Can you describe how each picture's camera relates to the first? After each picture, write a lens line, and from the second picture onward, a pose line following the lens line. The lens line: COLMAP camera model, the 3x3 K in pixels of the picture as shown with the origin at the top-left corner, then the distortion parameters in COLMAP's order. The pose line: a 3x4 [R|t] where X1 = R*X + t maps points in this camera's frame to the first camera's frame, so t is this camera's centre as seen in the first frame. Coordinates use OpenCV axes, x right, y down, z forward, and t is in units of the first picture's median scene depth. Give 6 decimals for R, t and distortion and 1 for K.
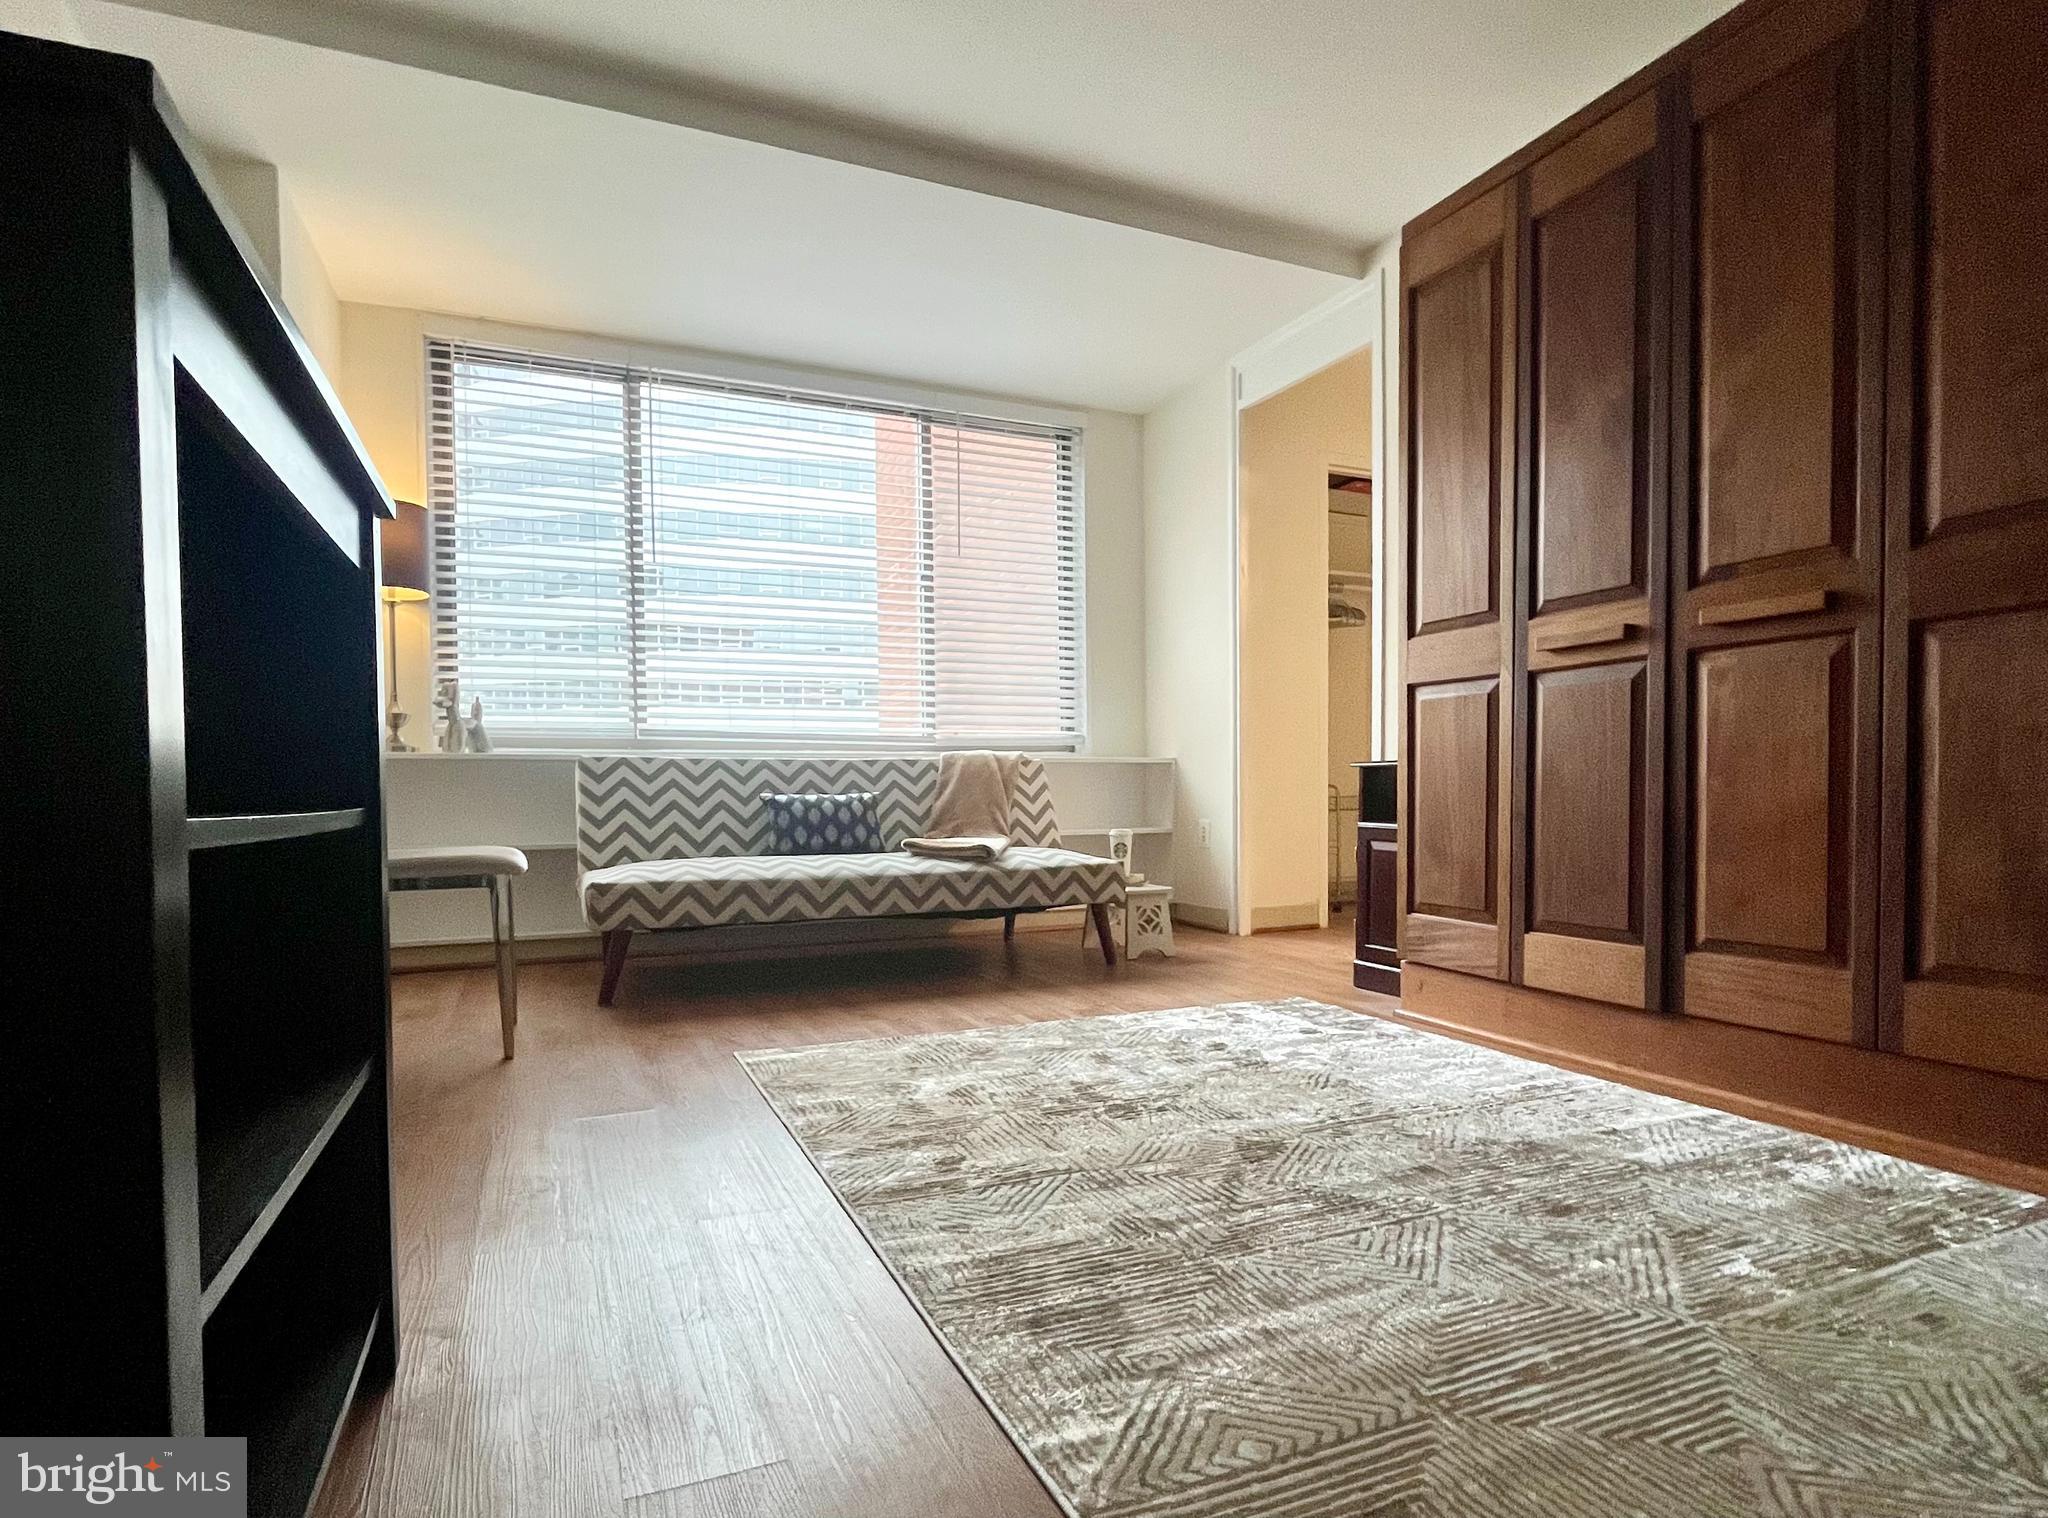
lens RADIAL K [[1101.8, 0, 1024.0], [0, 1101.8, 826.7], [0, 0, 1]] dist [0.001081, 0.000498]
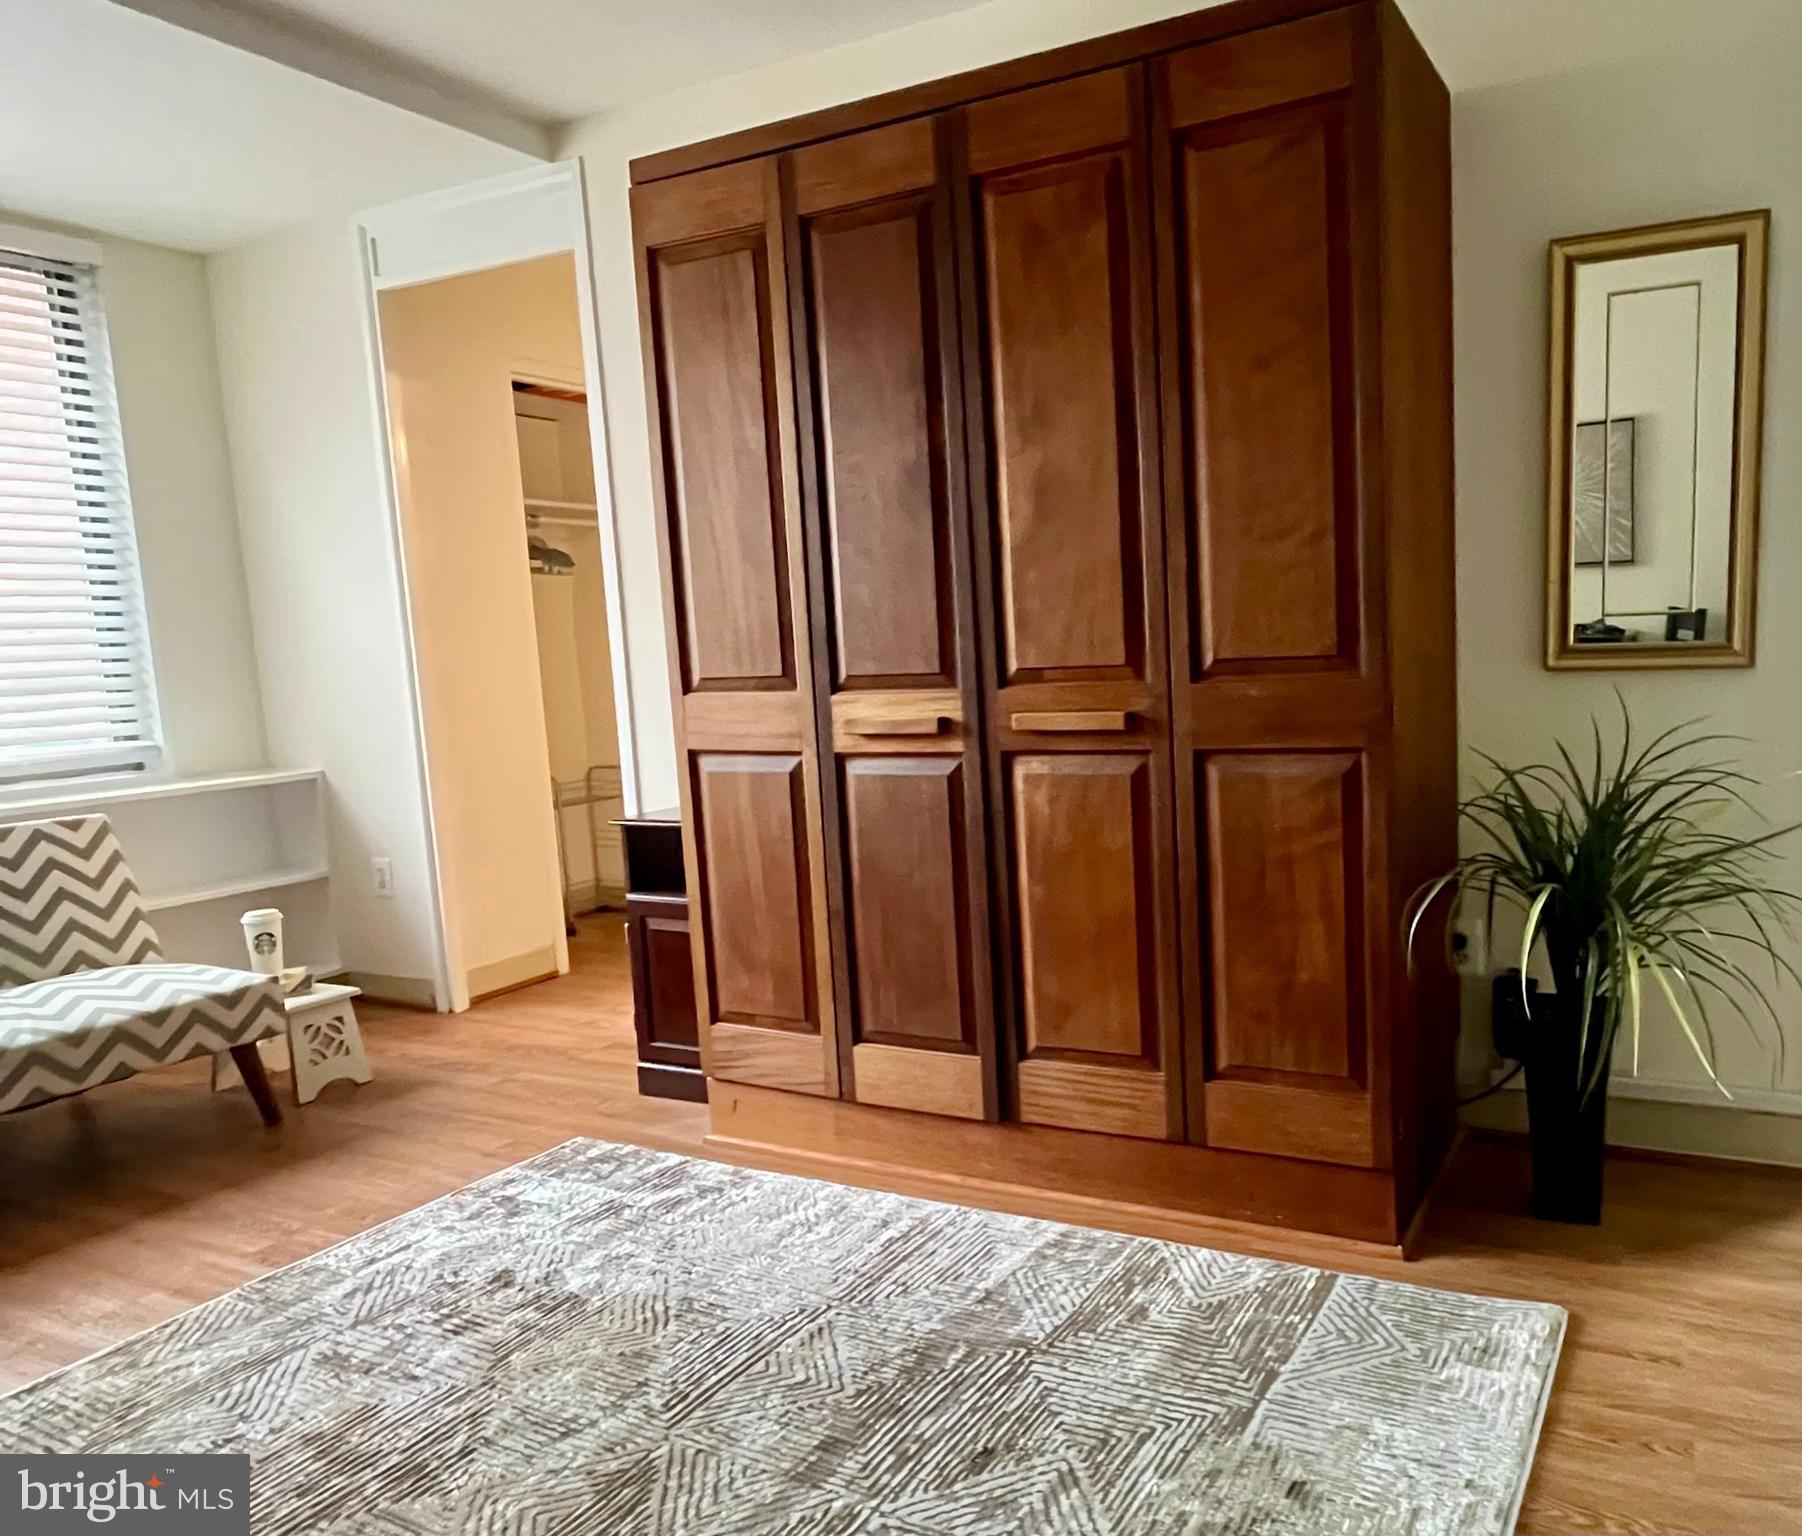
lens RADIAL K [[1336.9, 0, 1102.3], [0, 1336.9, 813.6], [0, 0, 1]] dist [-0.005586, 0.000130]
pose [[0.763018, -0.112277, 0.636551, -0.059310], [0.058166, 0.992730, 0.105379, -0.203413], [-0.643755, -0.043381, 0.764001, 0.064517]]
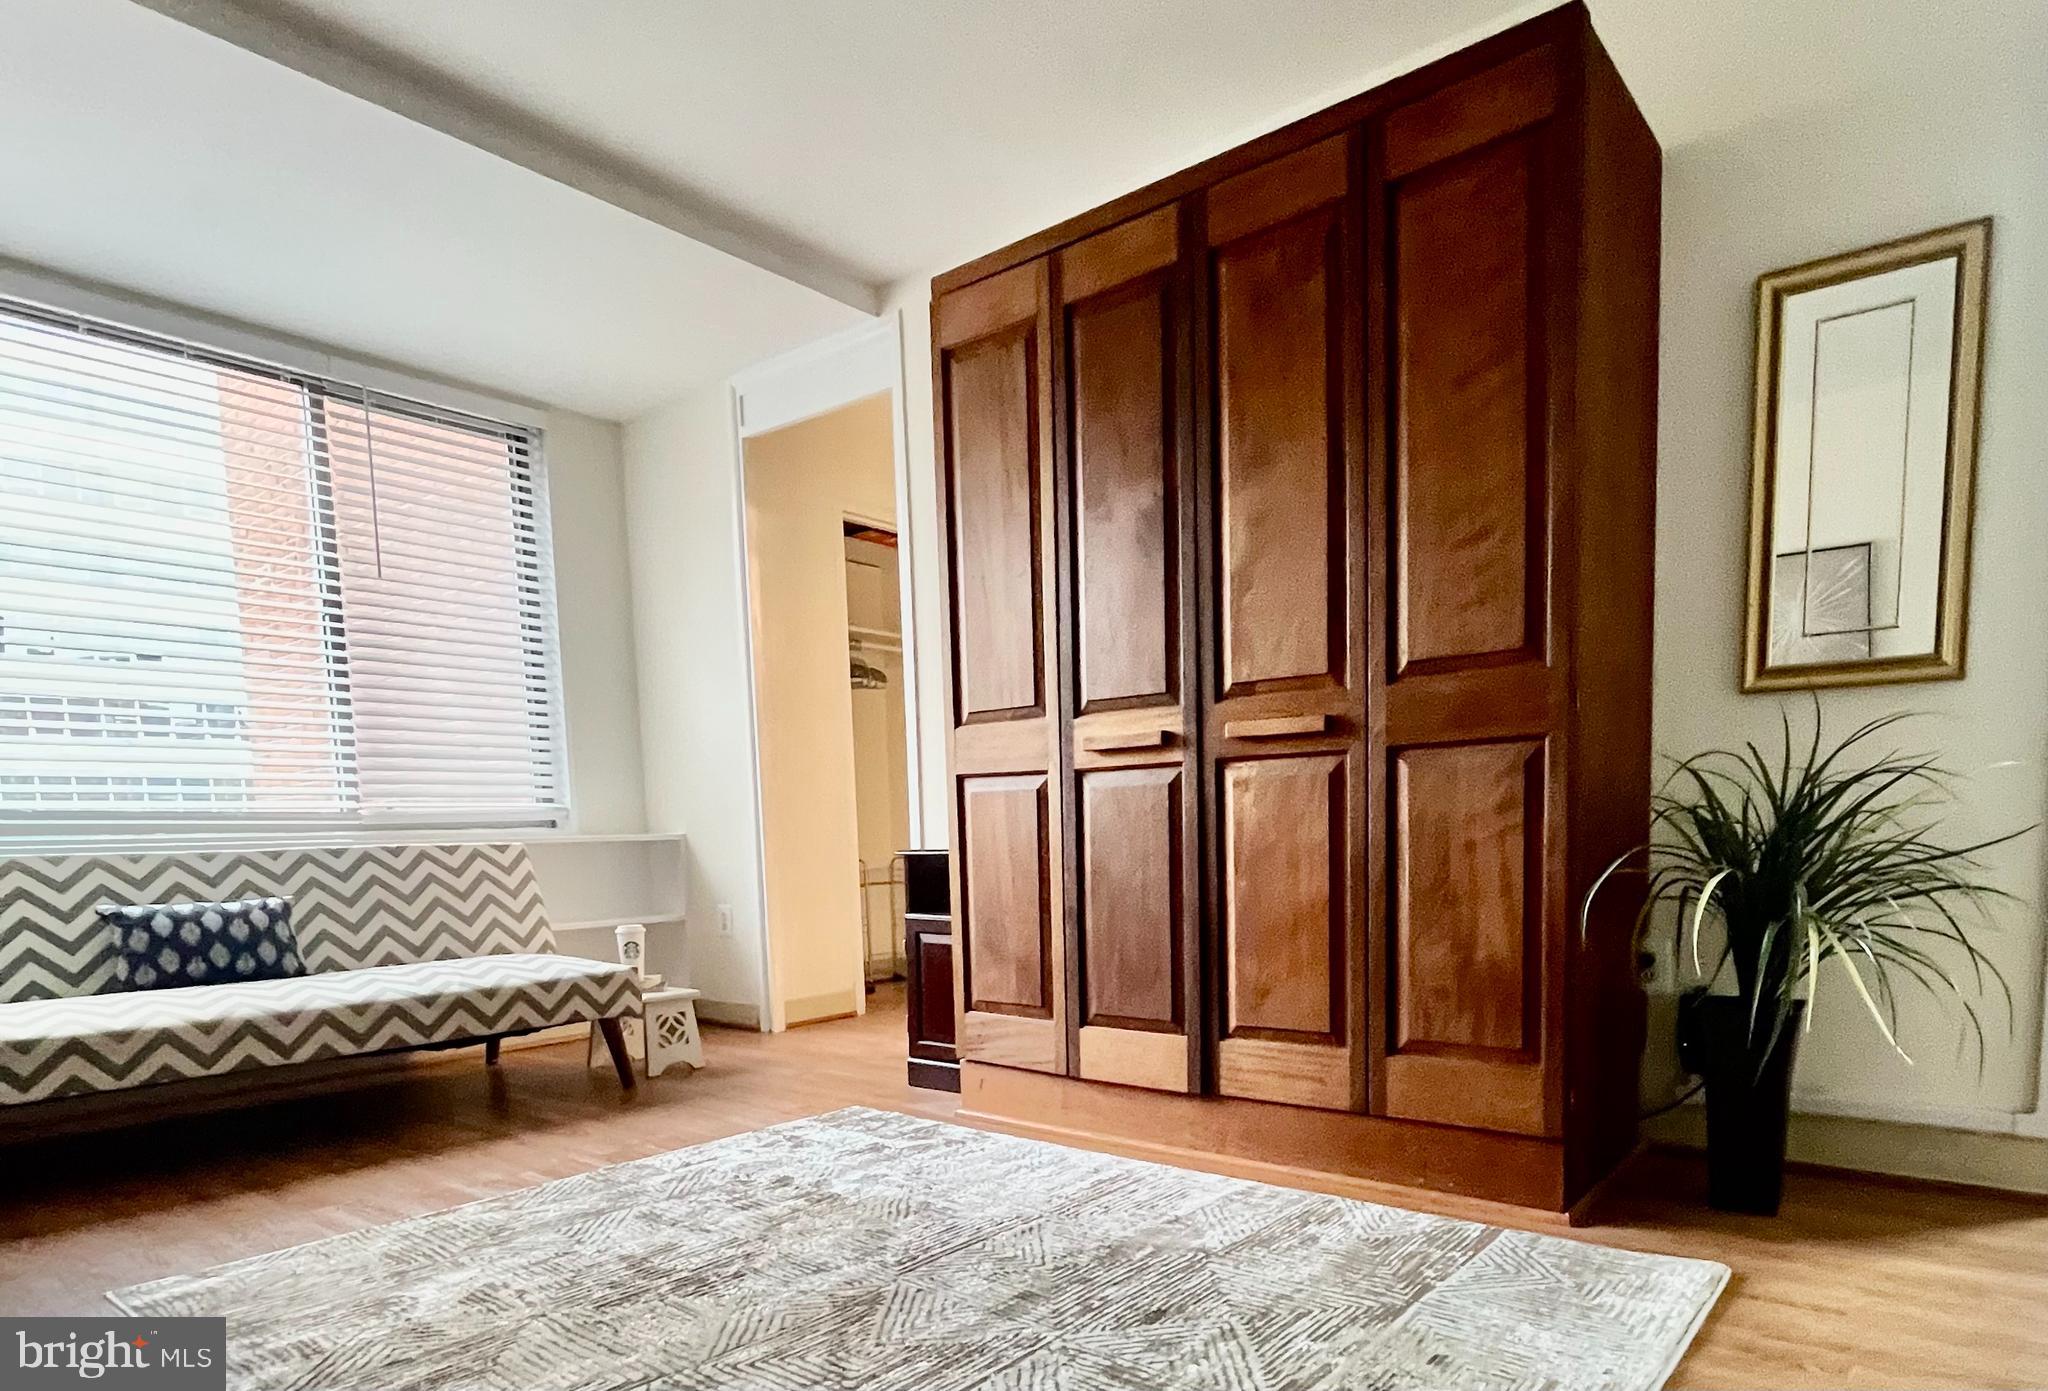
lens RADIAL K [[1185.2, 0, 1099.0], [0, 1185.2, 958.0], [0, 0, 1]] dist [0.014245, -0.026483]
pose [[0.880786, -0.063902, 0.469183, -0.045136], [0.032411, 0.996664, 0.074901, -0.053080], [-0.472405, -0.050765, 0.879919, 0.029271]]
